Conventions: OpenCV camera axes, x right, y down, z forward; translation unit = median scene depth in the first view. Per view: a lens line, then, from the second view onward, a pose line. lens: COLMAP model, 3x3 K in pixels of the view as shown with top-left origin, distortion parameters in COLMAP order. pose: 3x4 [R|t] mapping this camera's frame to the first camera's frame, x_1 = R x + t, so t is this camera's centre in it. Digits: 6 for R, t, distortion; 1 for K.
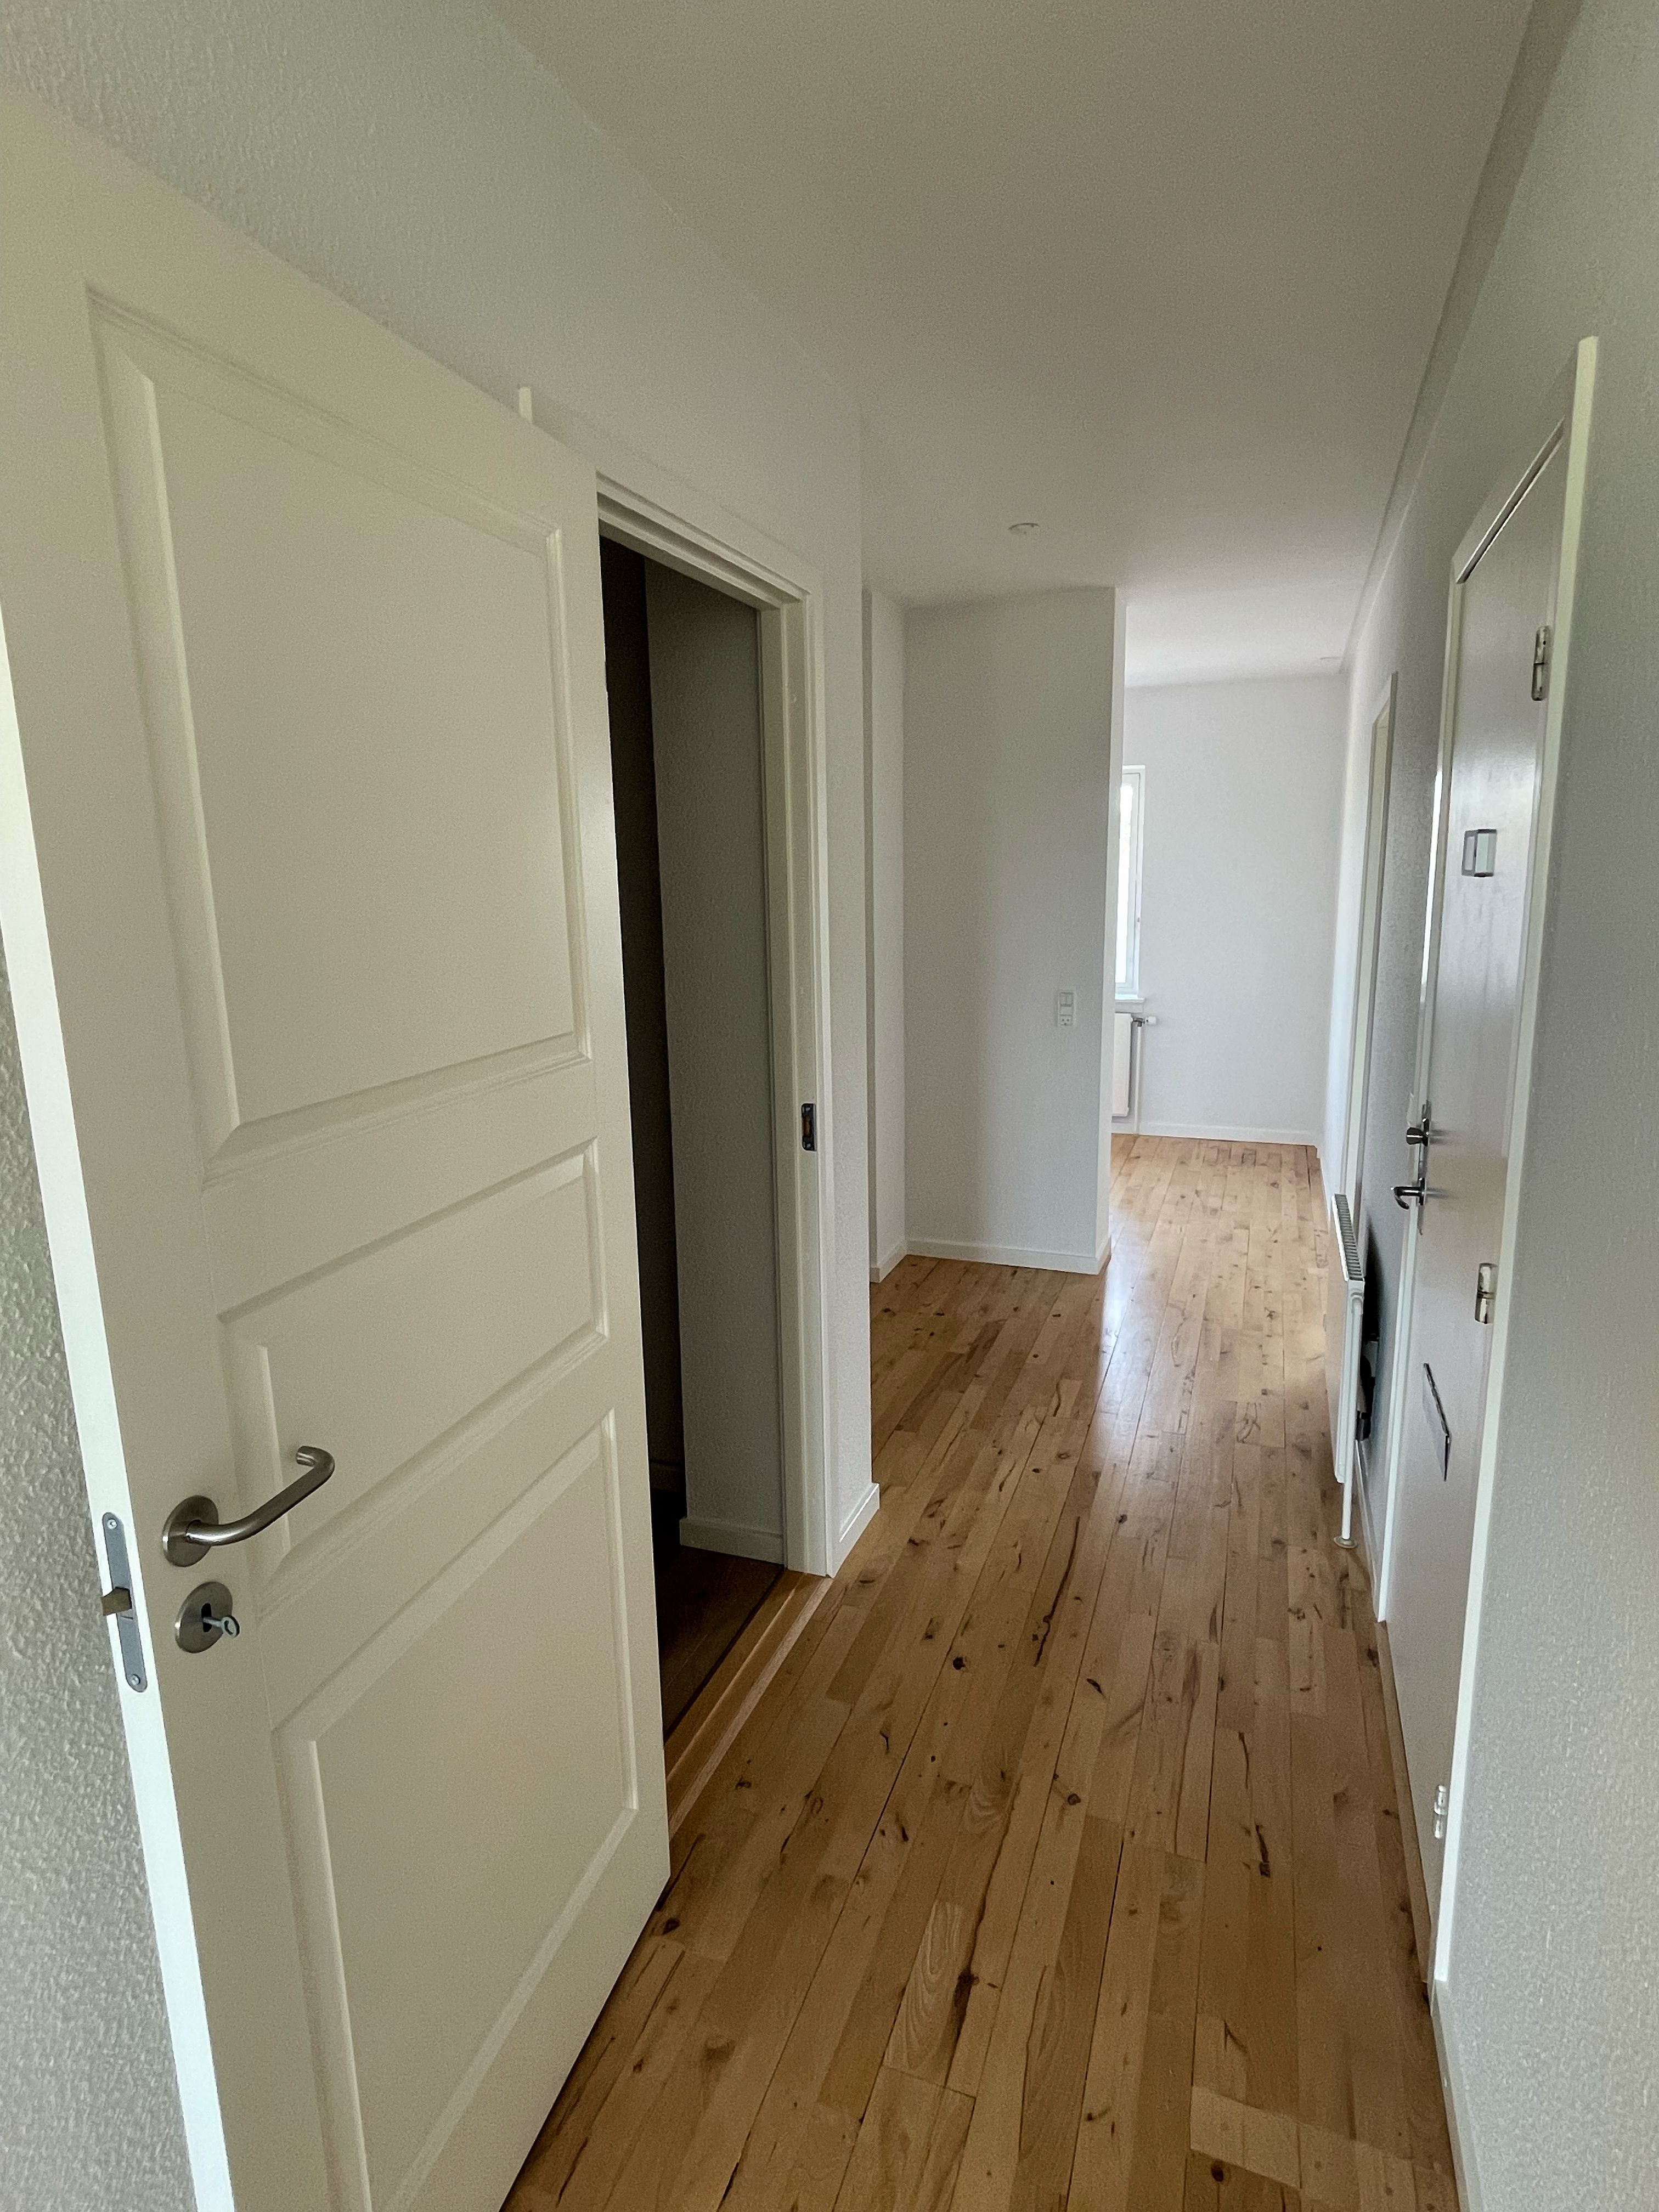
lens RADIAL K [[1167.1, 0, 829.5], [0, 1167.1, 1106.0], [0, 0, 1]] dist [0.017554, -0.000240]
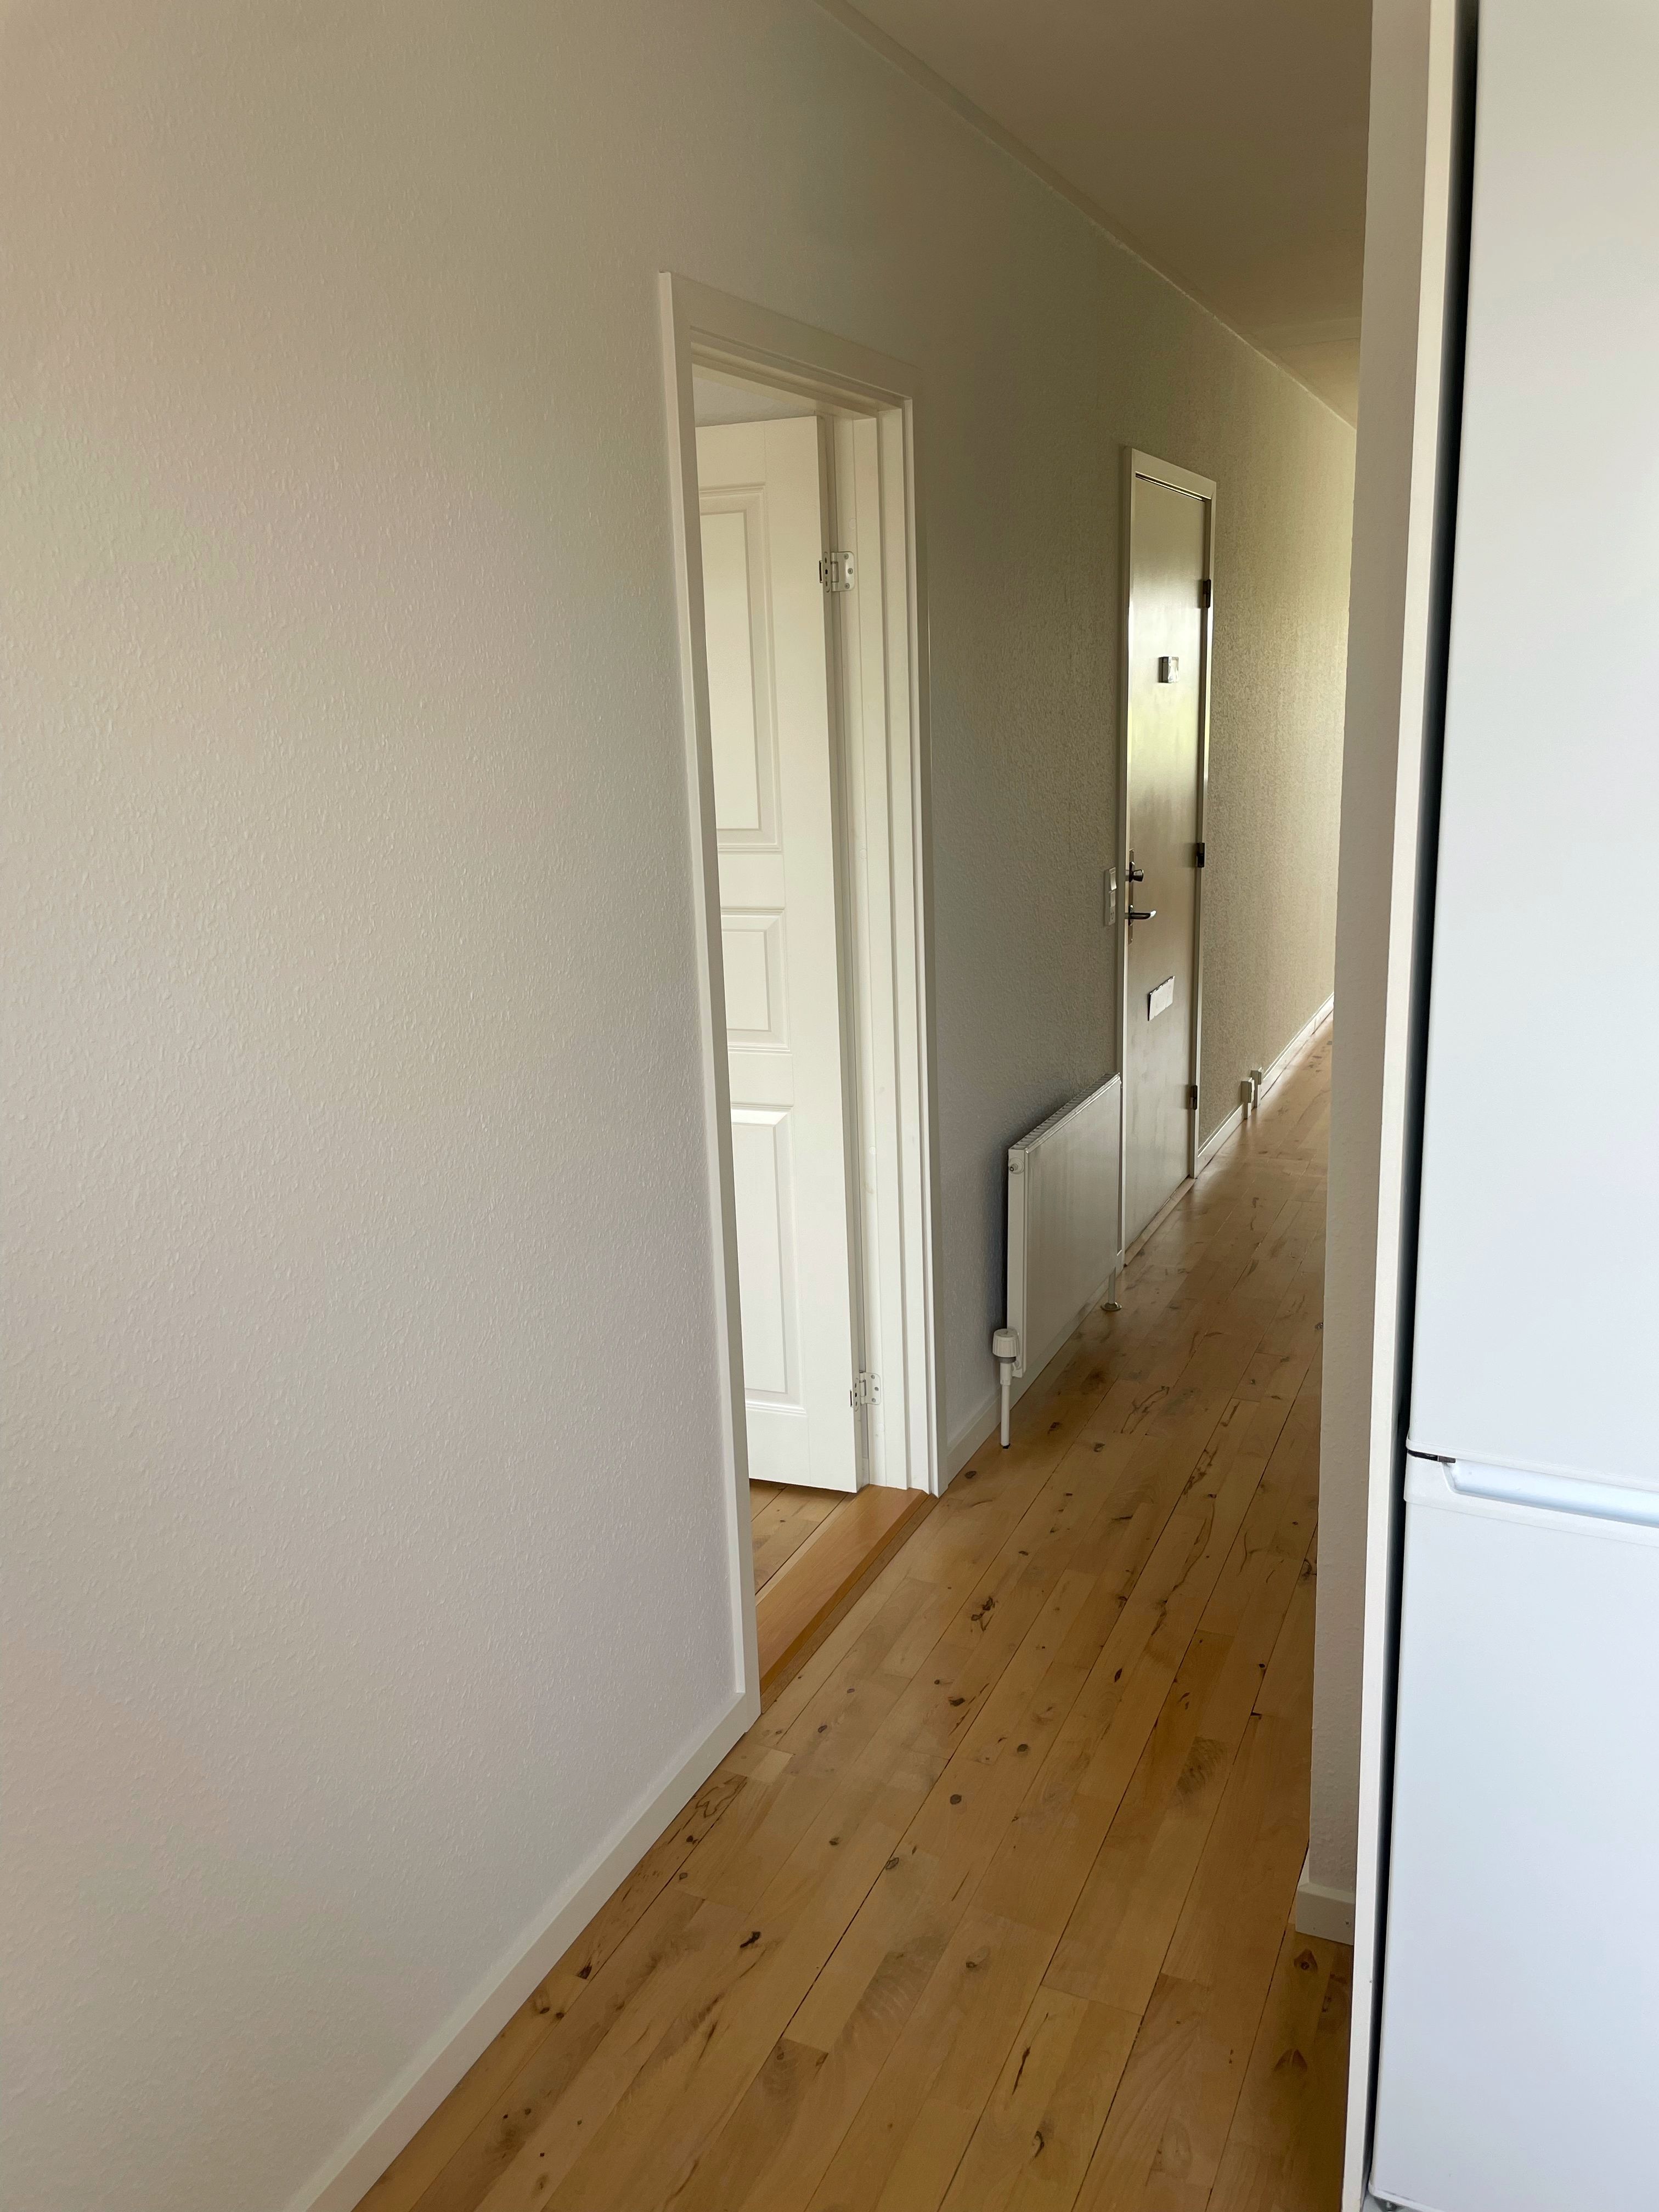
lens RADIAL K [[1698.0, 0, 829.5], [0, 1698.0, 1106.0], [0, 0, 1]] dist [0.033635, -0.004467]
pose [[-0.996376, 0.036893, 0.076637, 0.325906], [0.066161, 0.902421, 0.425744, -0.276158], [-0.053451, 0.429272, -0.901592, 1.338766]]
